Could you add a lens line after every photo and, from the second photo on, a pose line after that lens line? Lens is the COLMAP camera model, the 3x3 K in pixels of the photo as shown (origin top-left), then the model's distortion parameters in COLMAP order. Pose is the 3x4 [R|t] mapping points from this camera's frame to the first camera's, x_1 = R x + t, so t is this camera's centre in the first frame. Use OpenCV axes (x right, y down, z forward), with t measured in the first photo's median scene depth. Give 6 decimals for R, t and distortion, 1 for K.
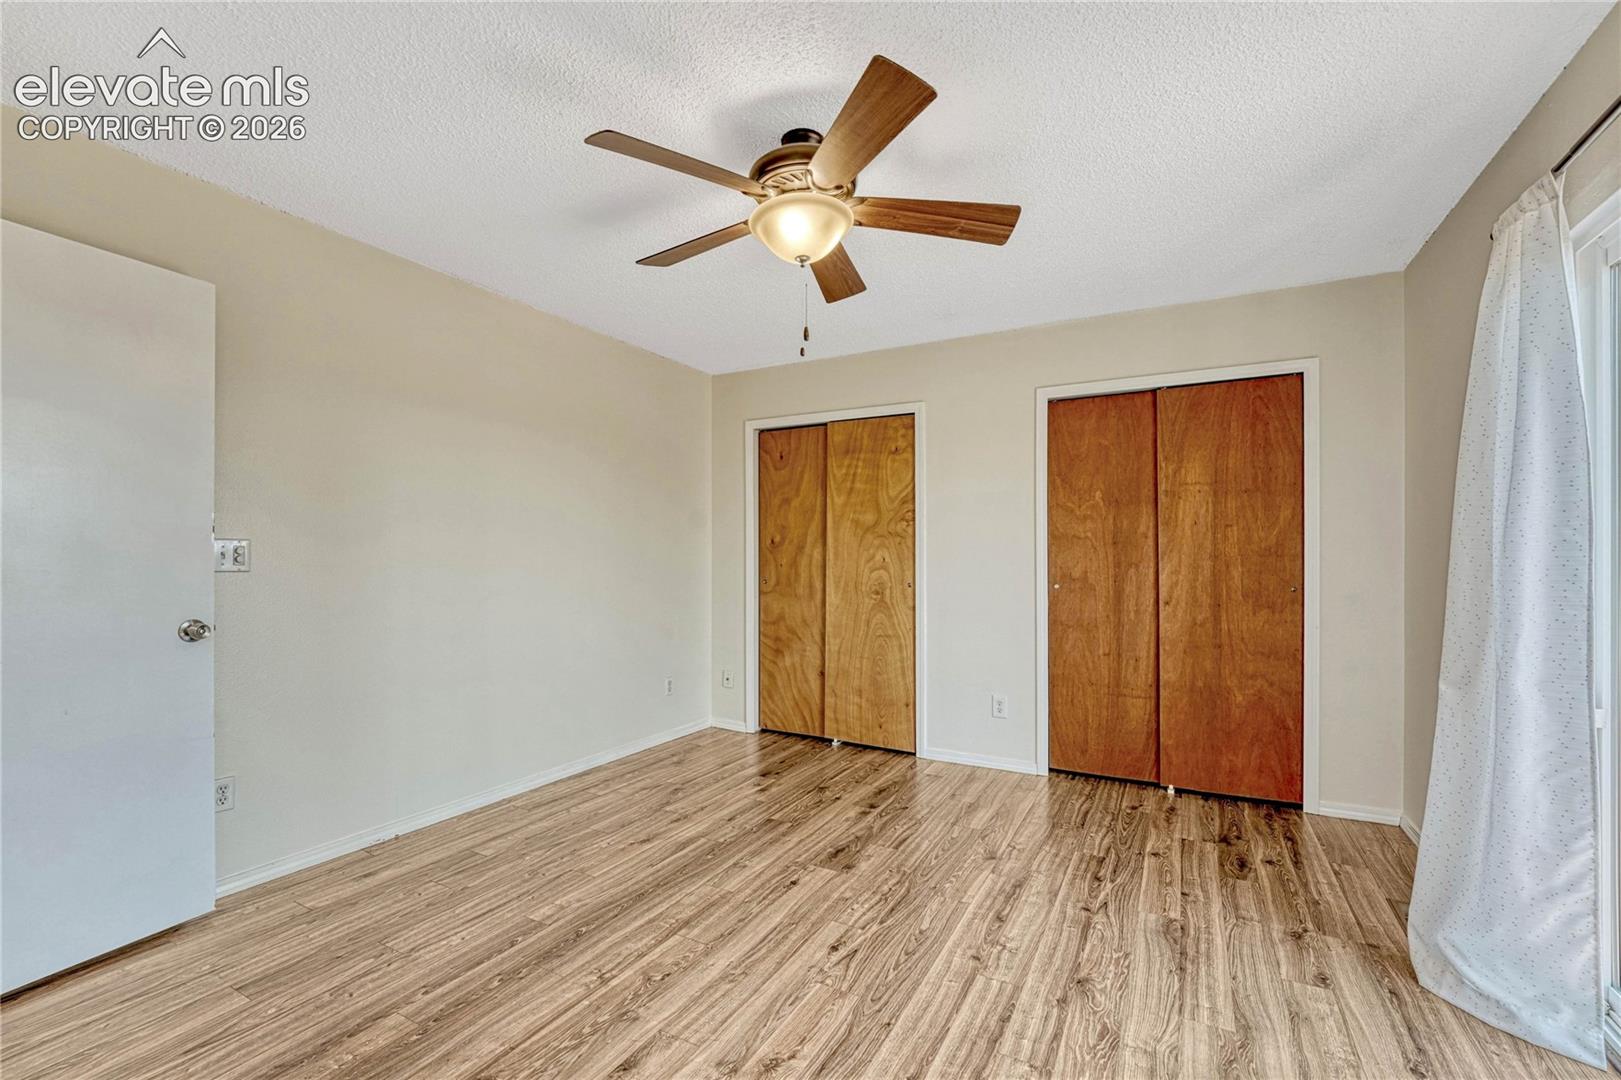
lens RADIAL K [[697.3, 0, 804.0], [0, 697.3, 556.9], [0, 0, 1]] dist [-0.001959, -0.000411]
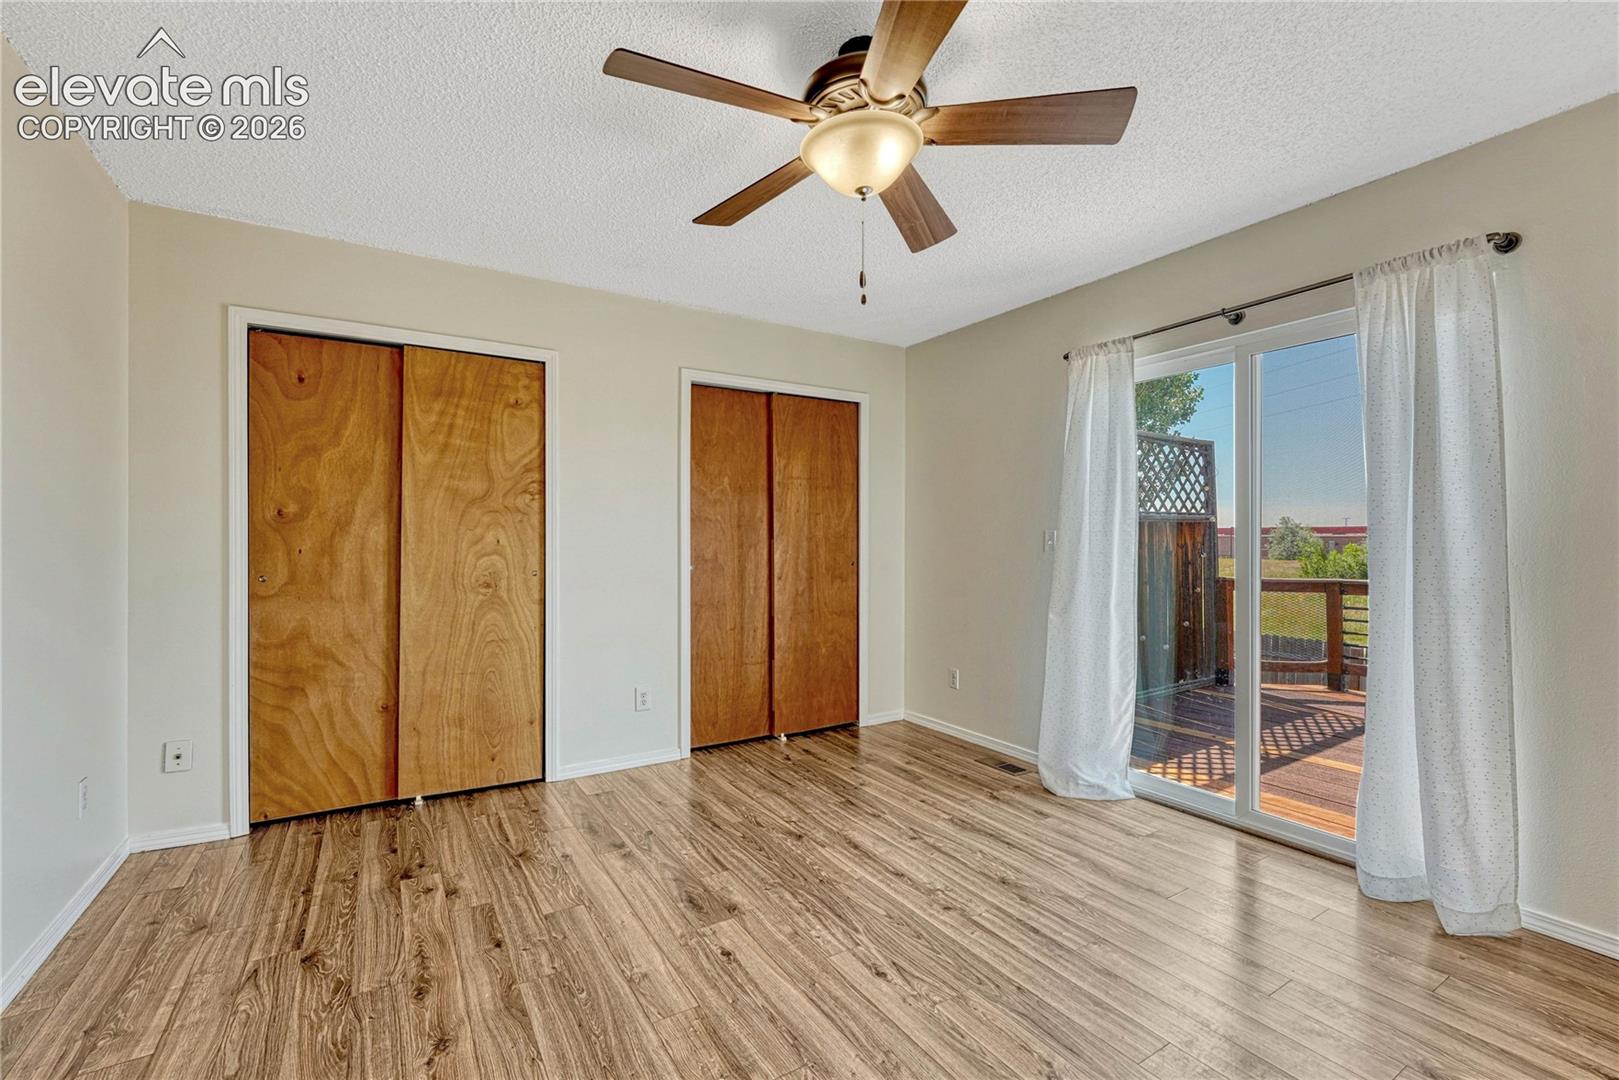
lens RADIAL K [[698.4, 0, 809.5], [0, 698.4, 540.0], [0, 0, 1]] dist [-0.000997, -0.000455]
pose [[0.485613, -0.001034, 0.874173, -0.488184], [-0.001835, 0.999996, 0.002203, -0.000699], [-0.874172, -0.002673, 0.485609, 0.398368]]
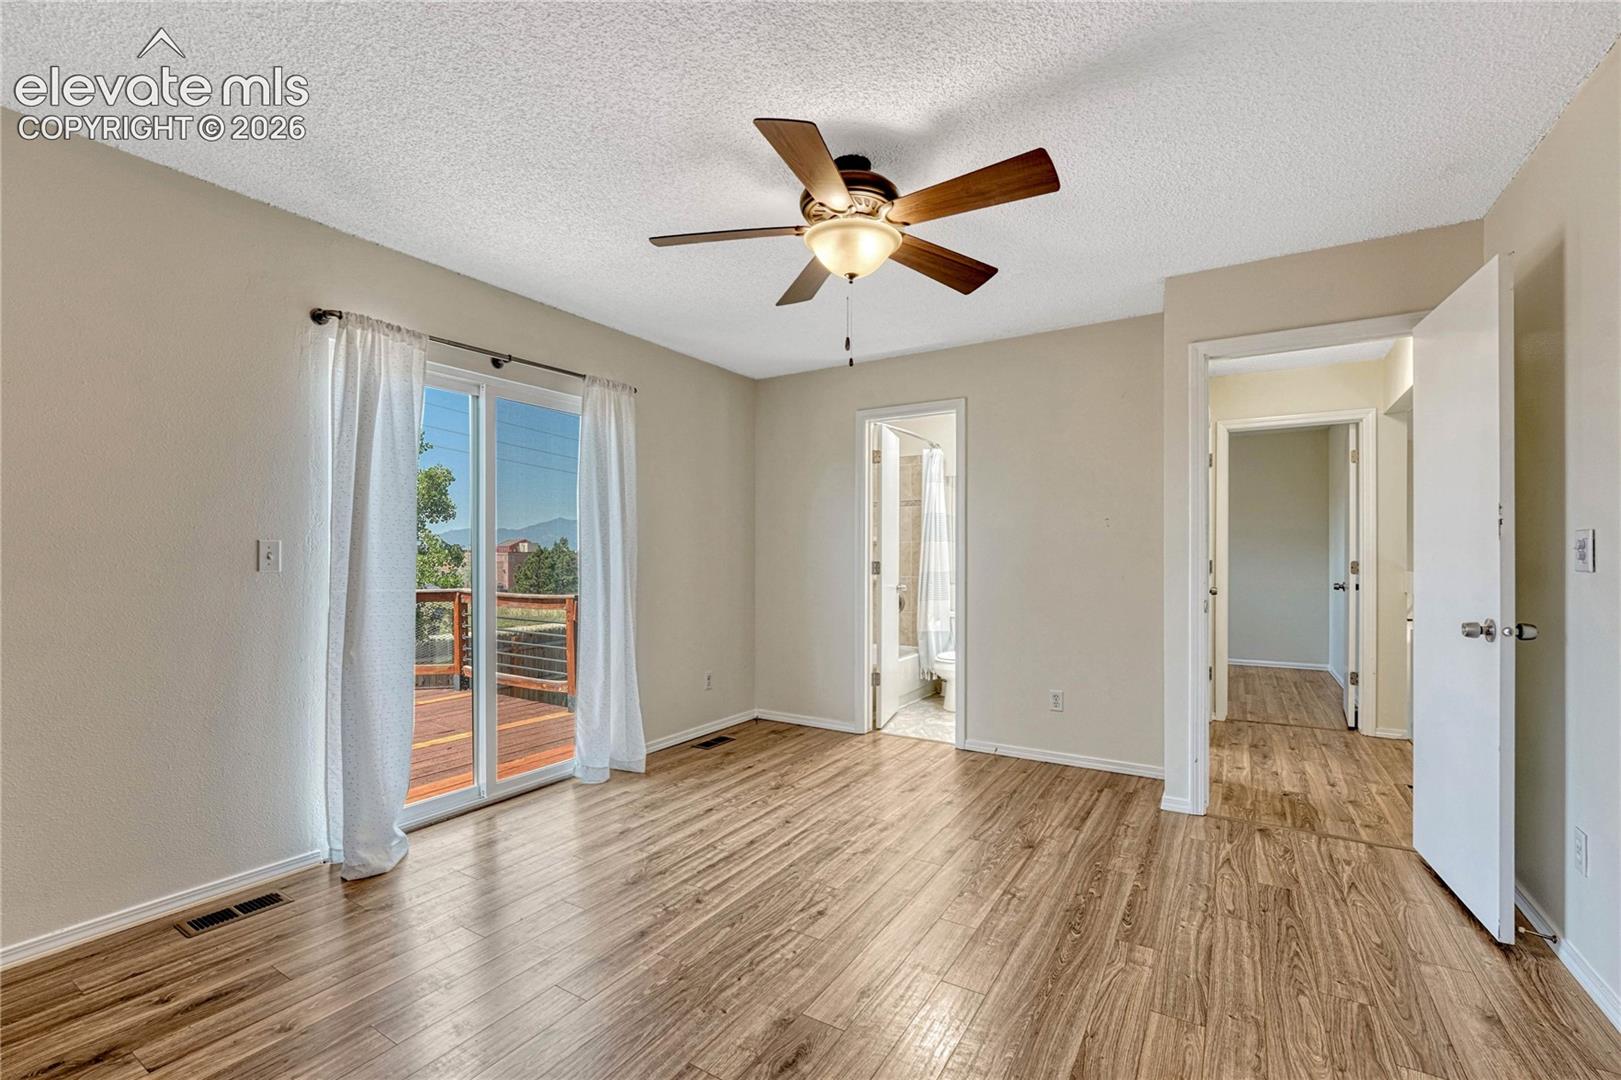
lens RADIAL K [[700.1, 0, 803.6], [0, 700.1, 555.7], [0, 0, 1]] dist [-0.002427, -0.000211]
pose [[-0.998625, -0.001828, 0.052396, 0.008877], [-0.001950, 0.999996, -0.002268, 0.004188], [-0.052392, -0.002367, -0.998624, 1.294885]]
